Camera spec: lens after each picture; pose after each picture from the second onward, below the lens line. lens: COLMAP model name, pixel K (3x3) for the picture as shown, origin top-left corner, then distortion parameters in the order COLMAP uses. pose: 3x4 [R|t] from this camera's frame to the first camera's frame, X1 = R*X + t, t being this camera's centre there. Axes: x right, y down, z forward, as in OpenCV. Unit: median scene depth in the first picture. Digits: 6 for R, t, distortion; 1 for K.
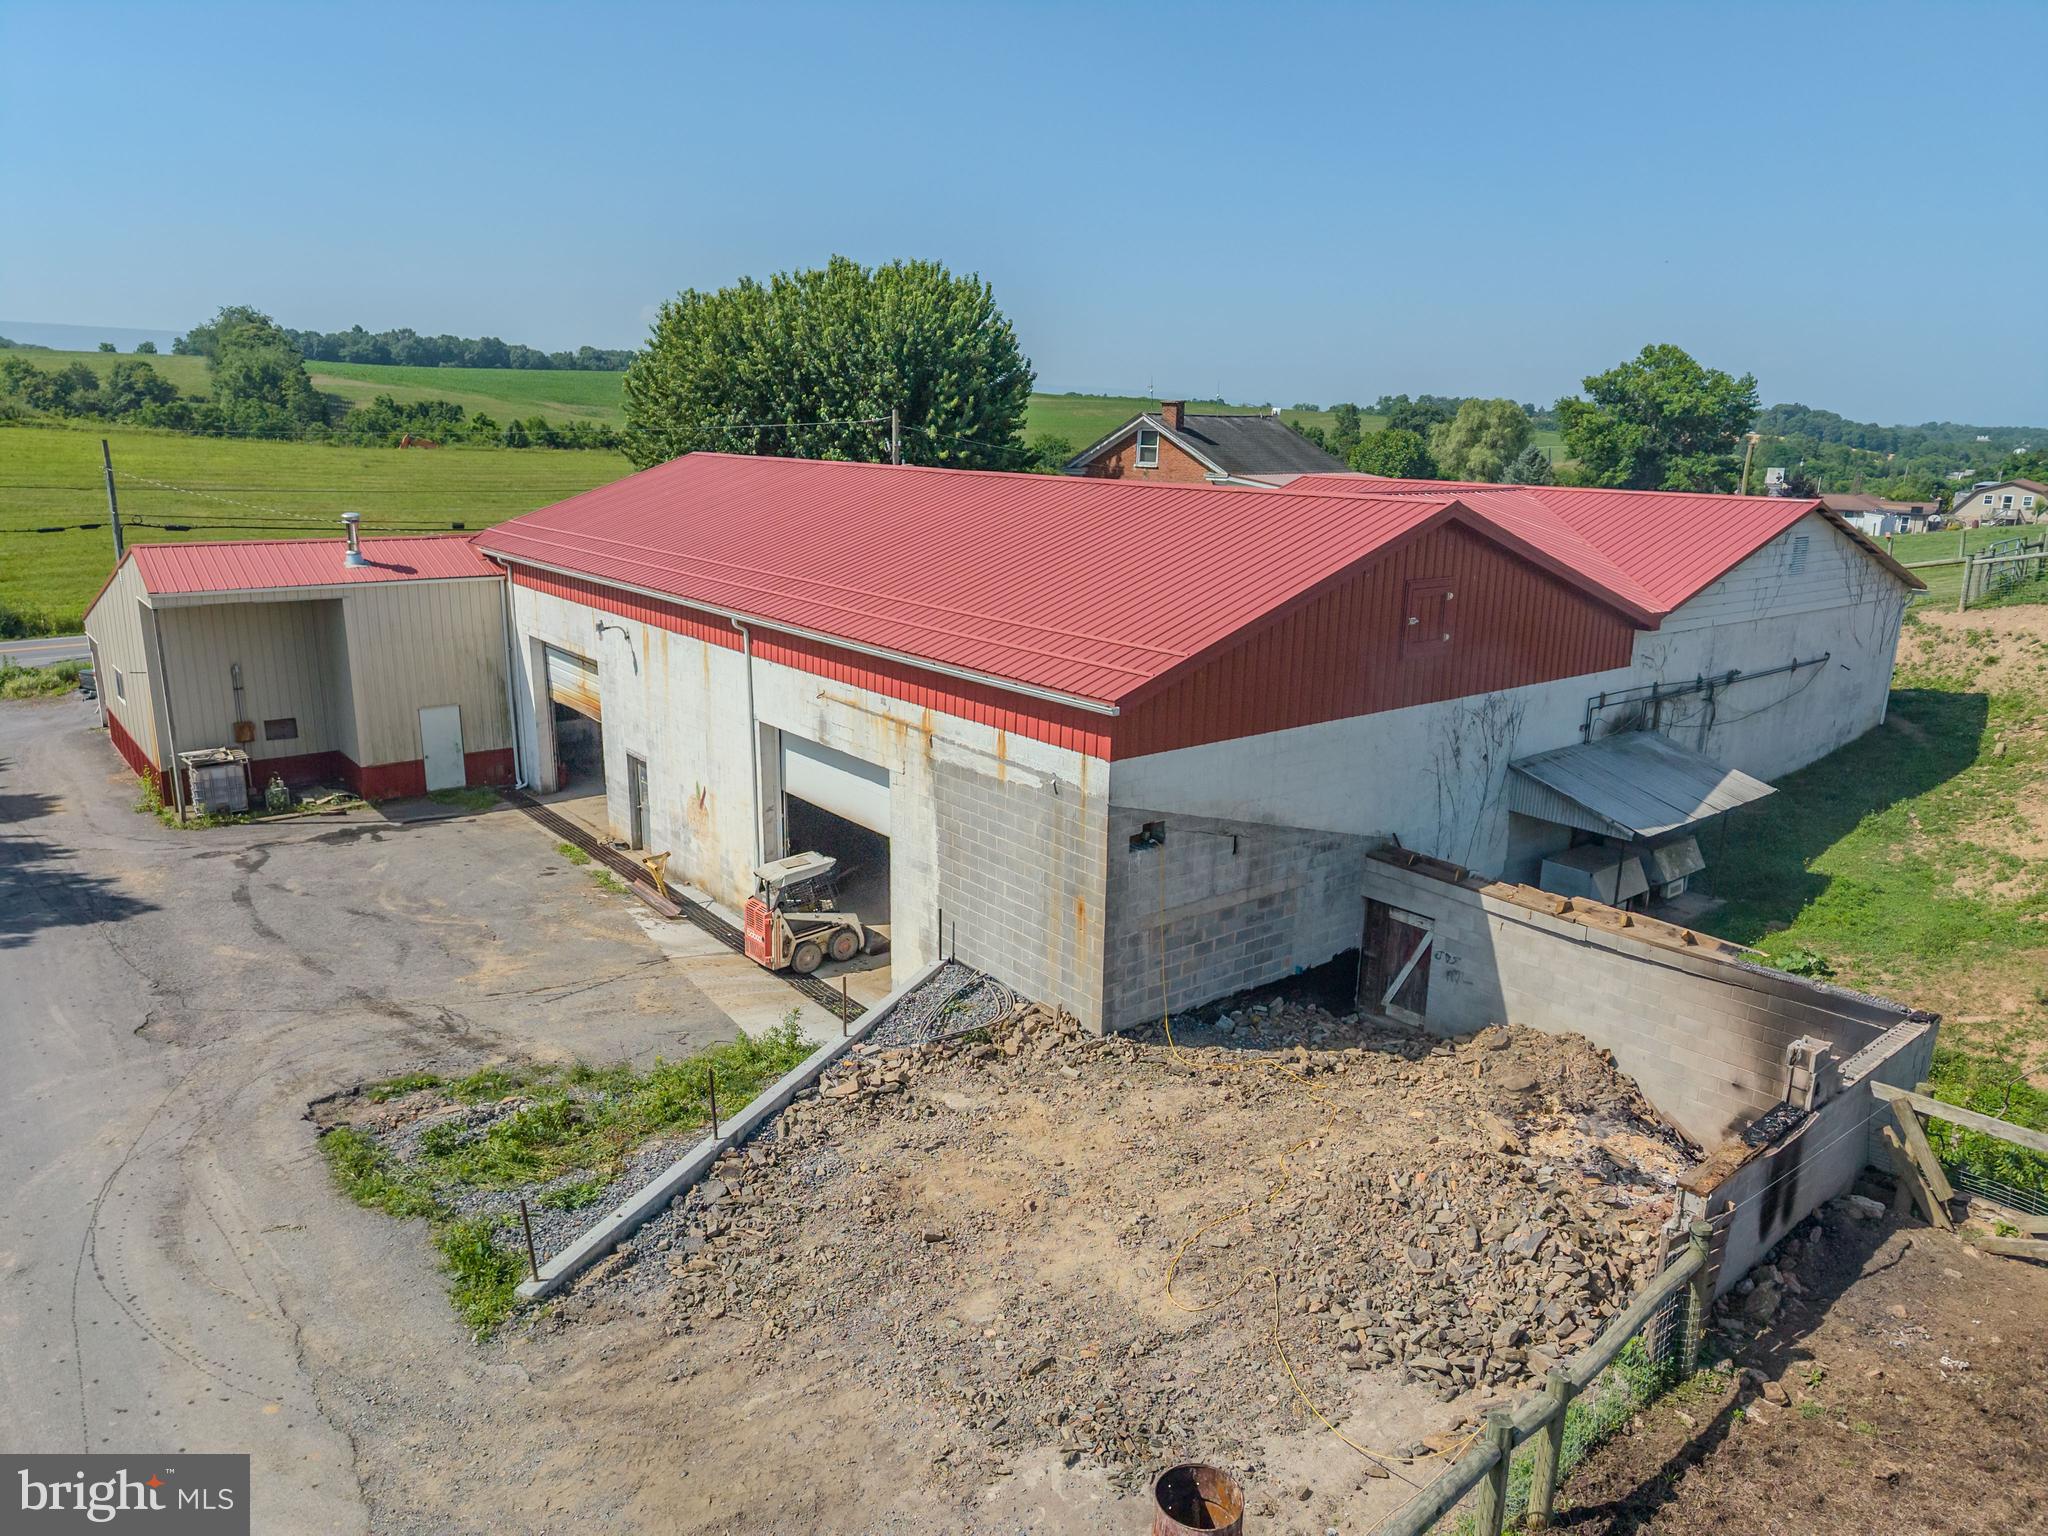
lens RADIAL K [[1375.6, 0, 1016.9], [0, 1375.6, 762.3], [0, 0, 1]] dist [0.035656, -0.030510]
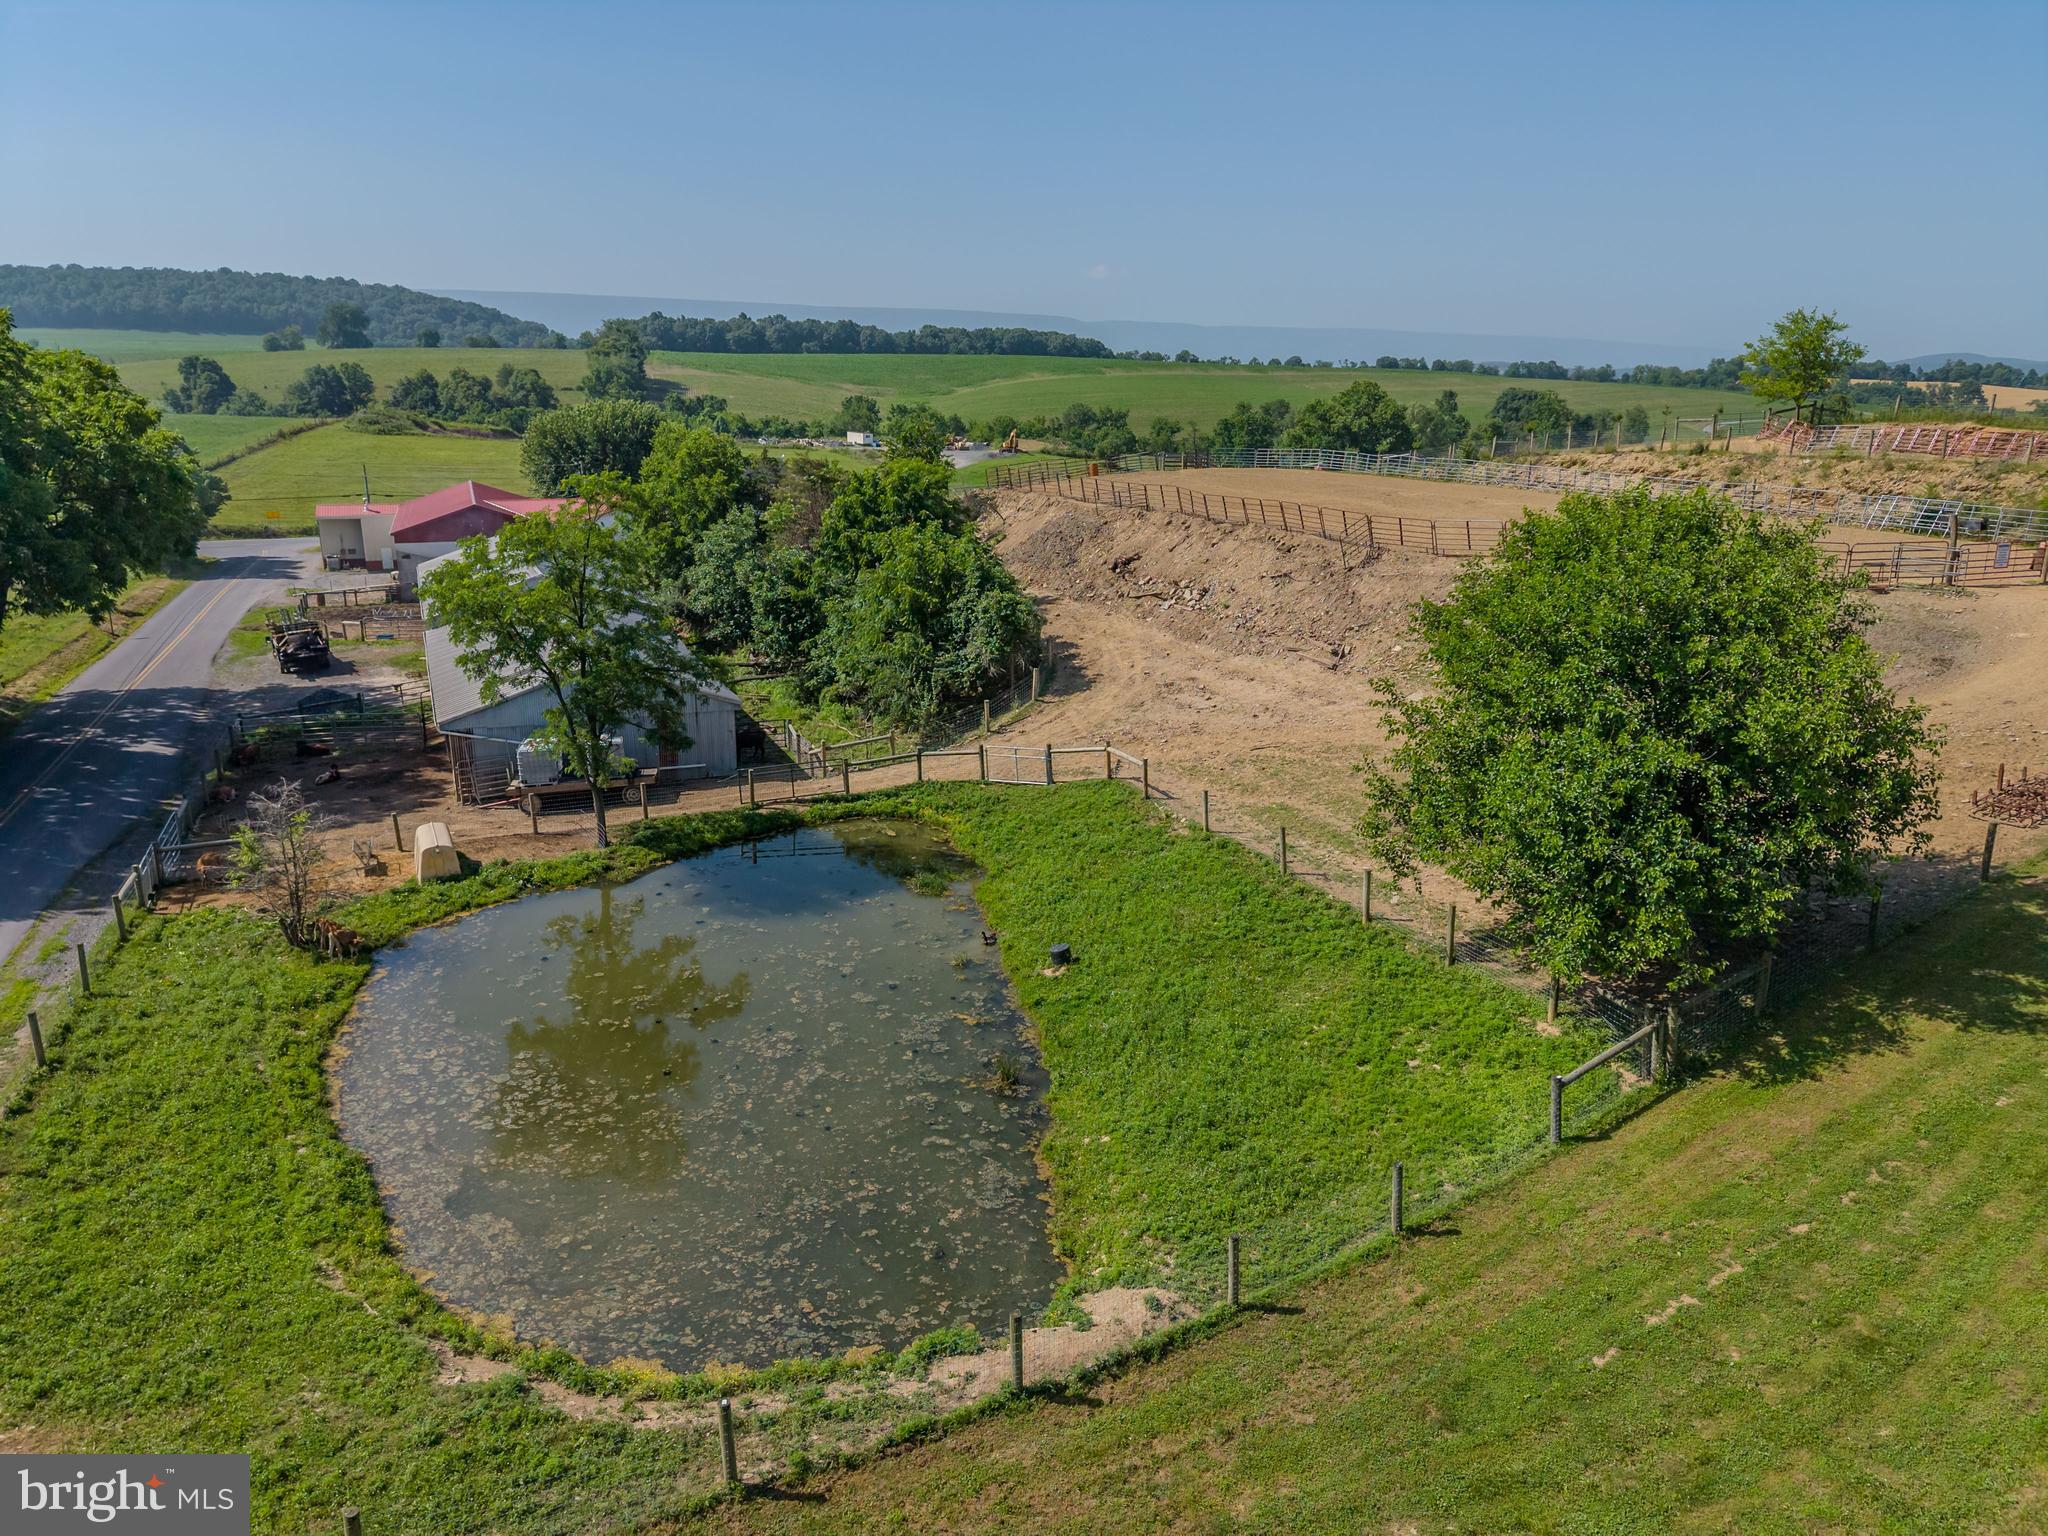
lens RADIAL K [[1375.6, 0, 1017.1], [0, 1375.6, 768.8], [0, 0, 1]] dist [0.035656, -0.030510]
pose [[0.959160, 0.074257, -0.272943, 3.190857], [-0.064294, 0.996903, 0.045279, 0.387005], [0.275461, -0.025881, 0.960964, -3.036322]]
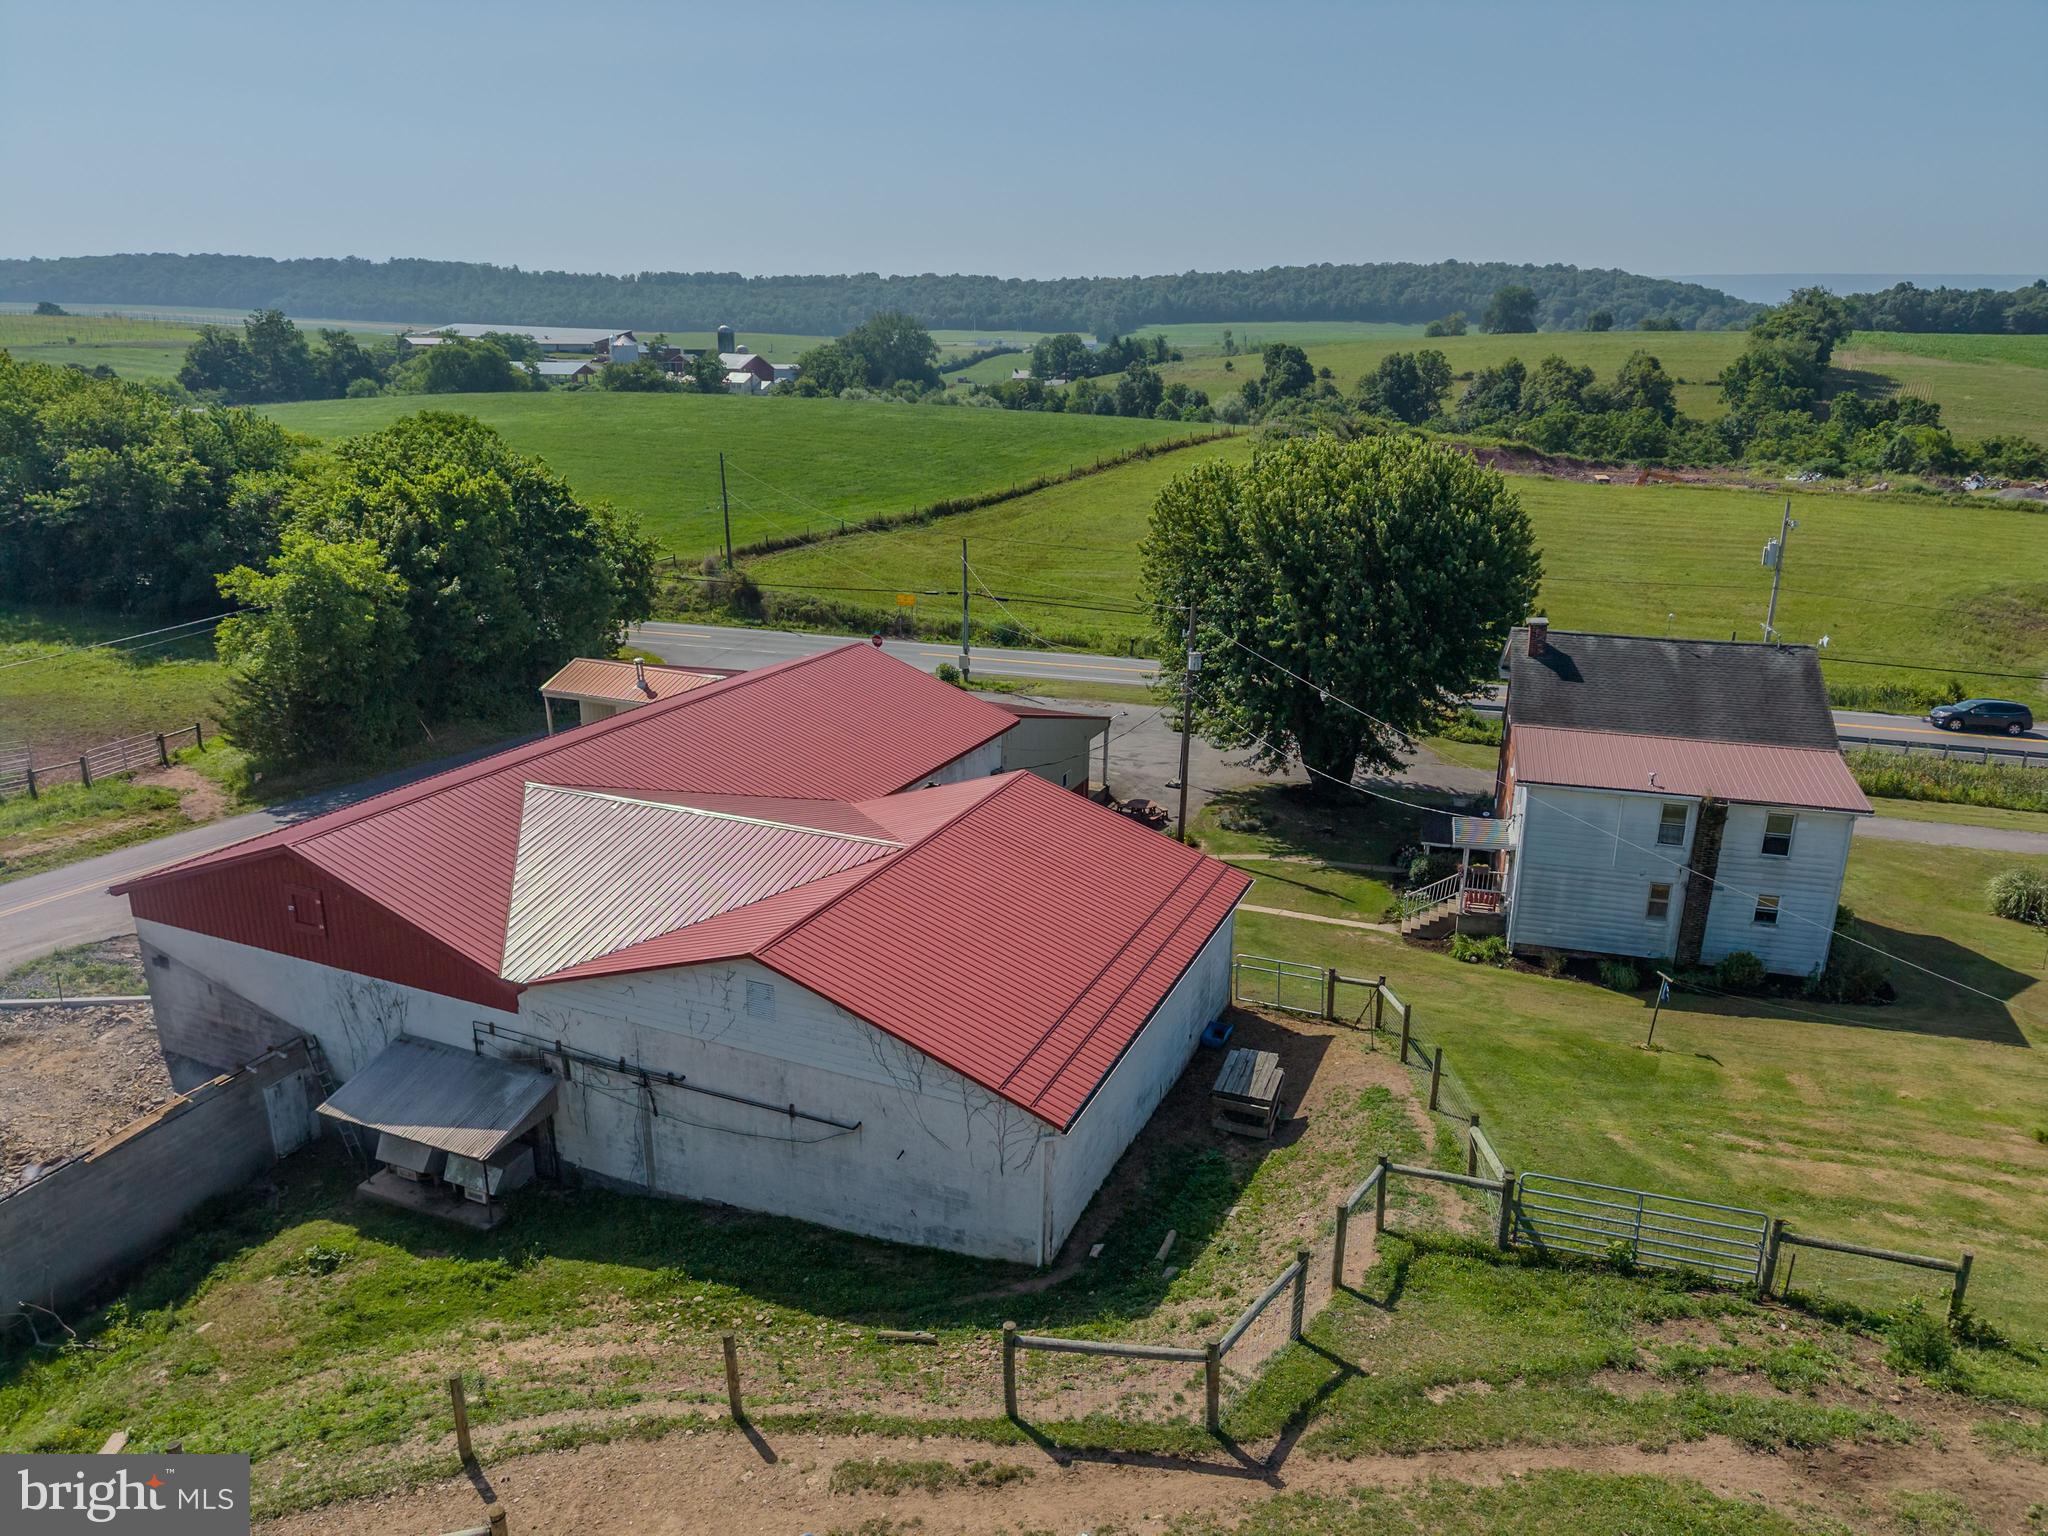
lens RADIAL K [[1375.6, 0, 1015.9], [0, 1375.6, 753.5], [0, 0, 1]] dist [0.035656, -0.030510]
pose [[0.459904, 0.244148, -0.853745, 1.567138], [-0.217440, 0.963151, 0.158302, -0.557785], [0.860935, 0.112835, 0.496044, 0.712999]]
